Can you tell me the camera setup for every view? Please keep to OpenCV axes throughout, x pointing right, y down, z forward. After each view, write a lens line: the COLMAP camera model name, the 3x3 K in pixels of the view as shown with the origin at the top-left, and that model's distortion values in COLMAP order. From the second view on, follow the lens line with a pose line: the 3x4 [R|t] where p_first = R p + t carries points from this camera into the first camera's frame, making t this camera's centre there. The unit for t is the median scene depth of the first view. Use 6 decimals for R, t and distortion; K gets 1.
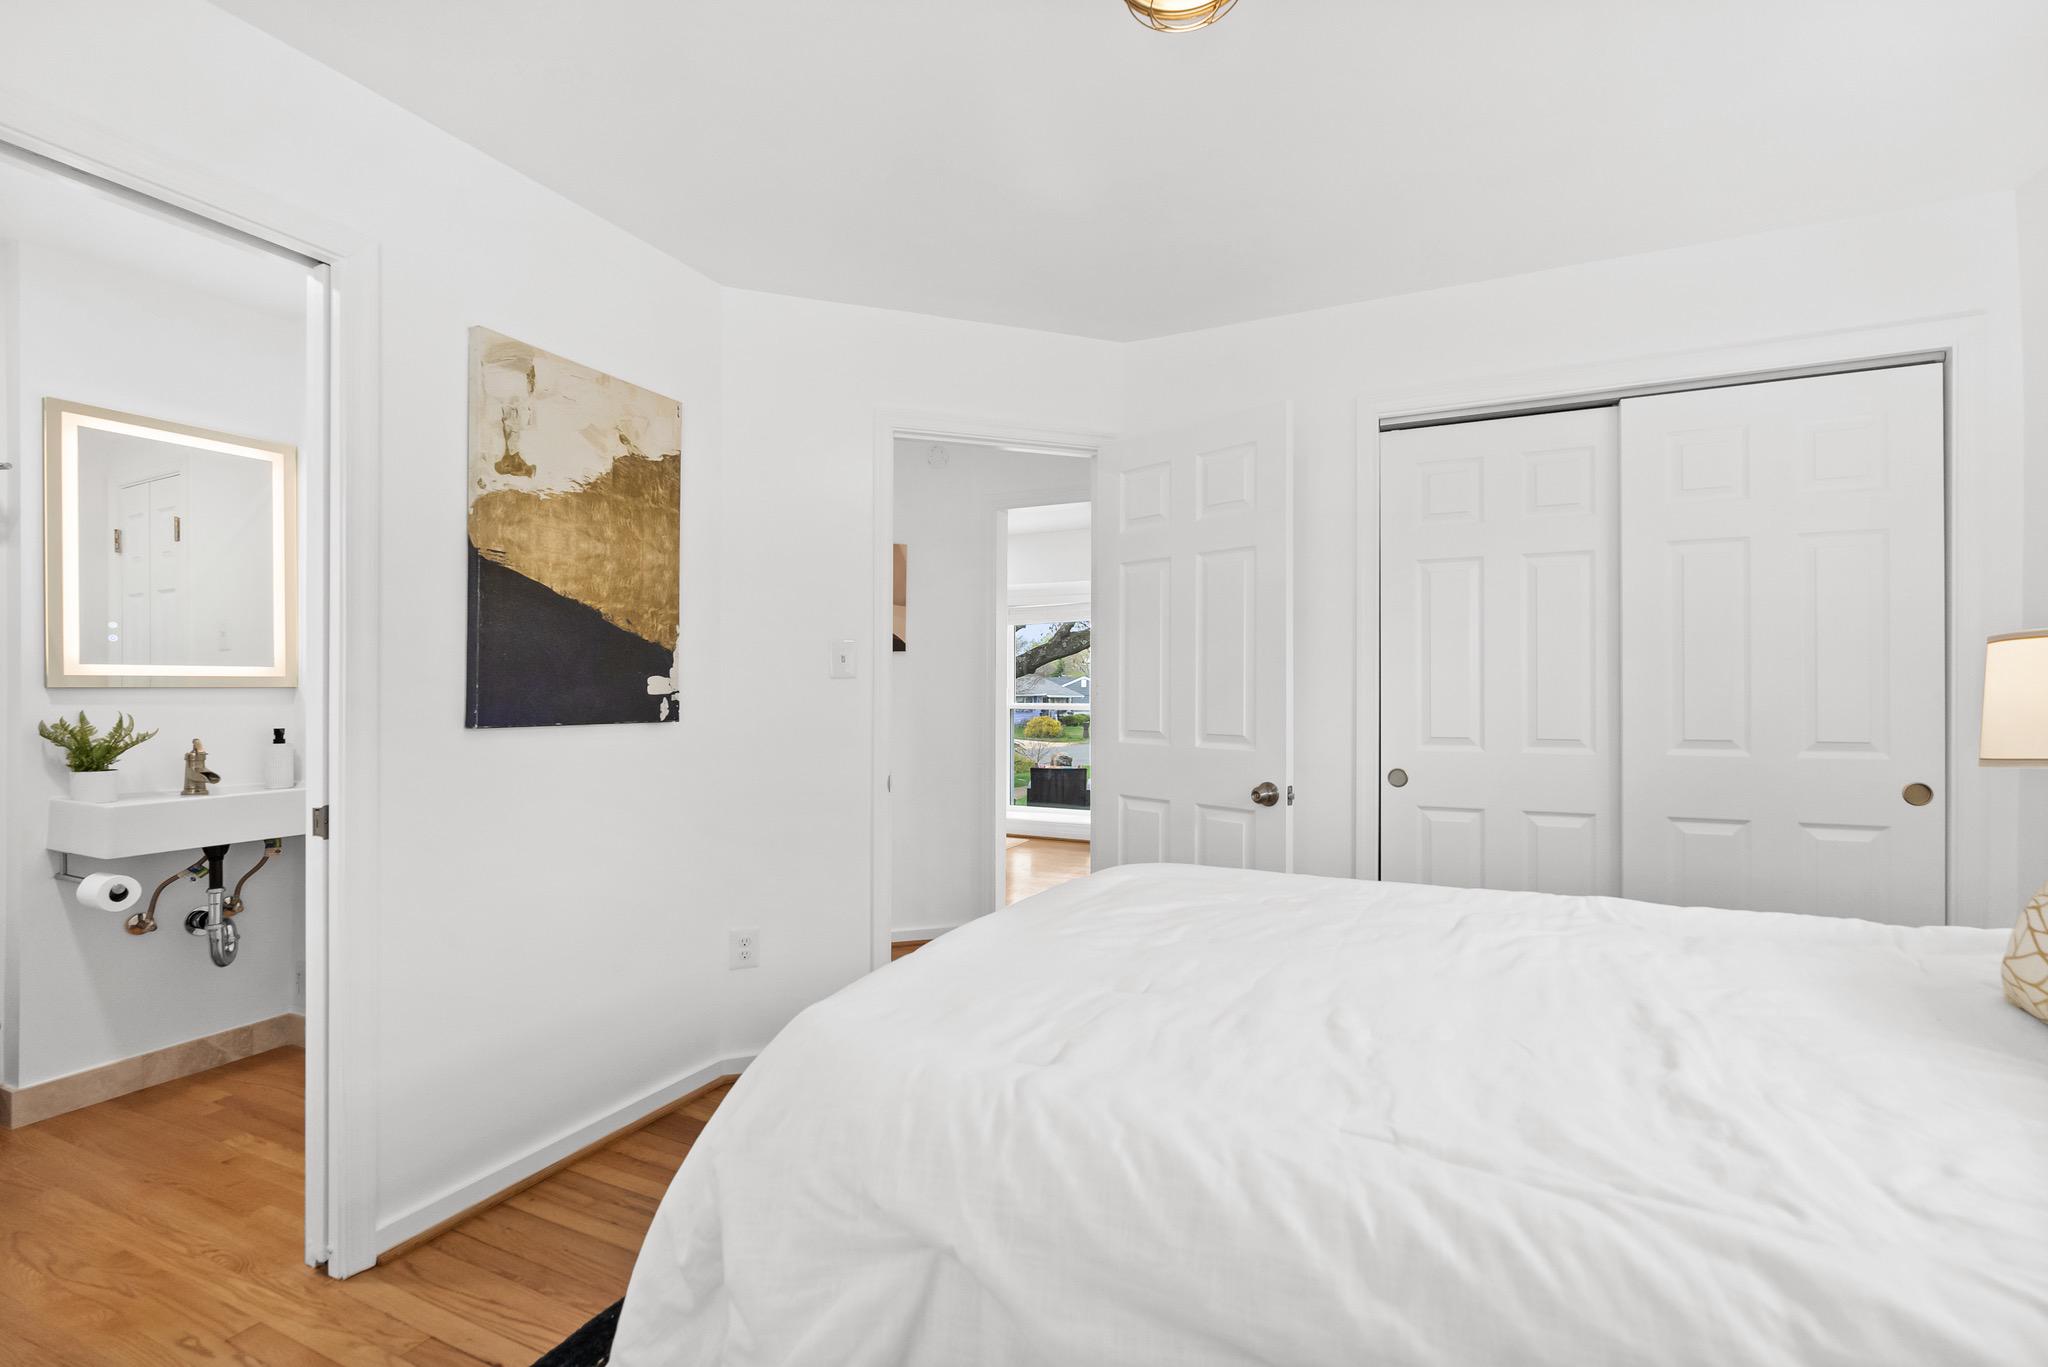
lens RADIAL K [[915.0, 0, 1025.8], [0, 915.0, 691.6], [0, 0, 1]] dist [-0.001861, -0.000198]
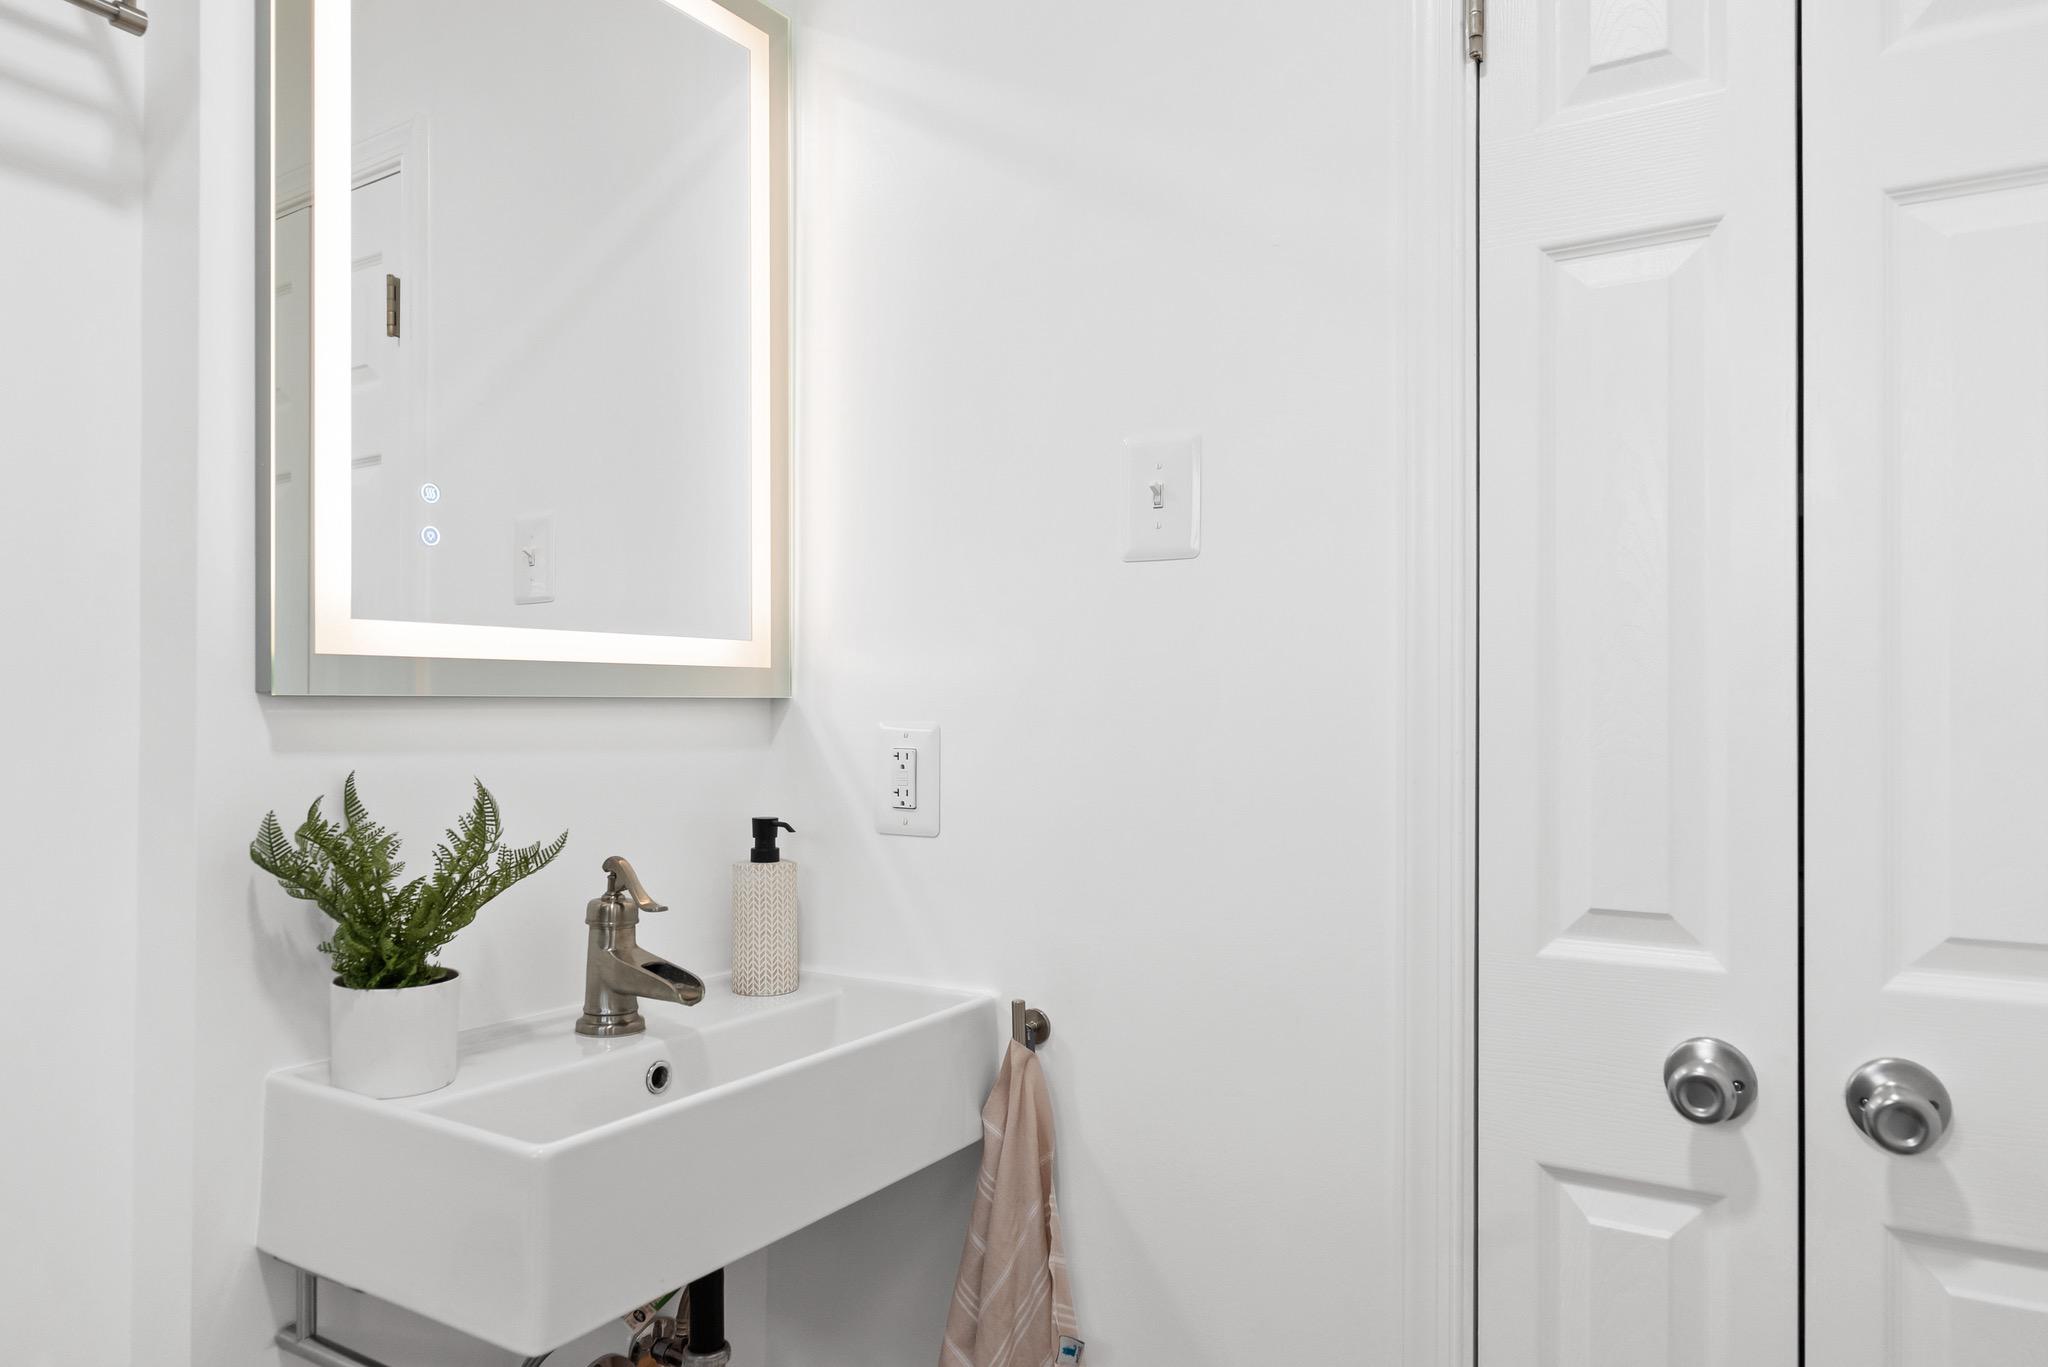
lens RADIAL K [[1326.5, 0, 1029.5], [0, 1326.5, 706.5], [0, 0, 1]] dist [0.000329, 0.000486]
pose [[0.992746, 0.004458, -0.120147, -0.762599], [-0.004721, 0.999987, -0.001908, -0.001588], [0.120137, 0.002461, 0.992754, 0.595924]]
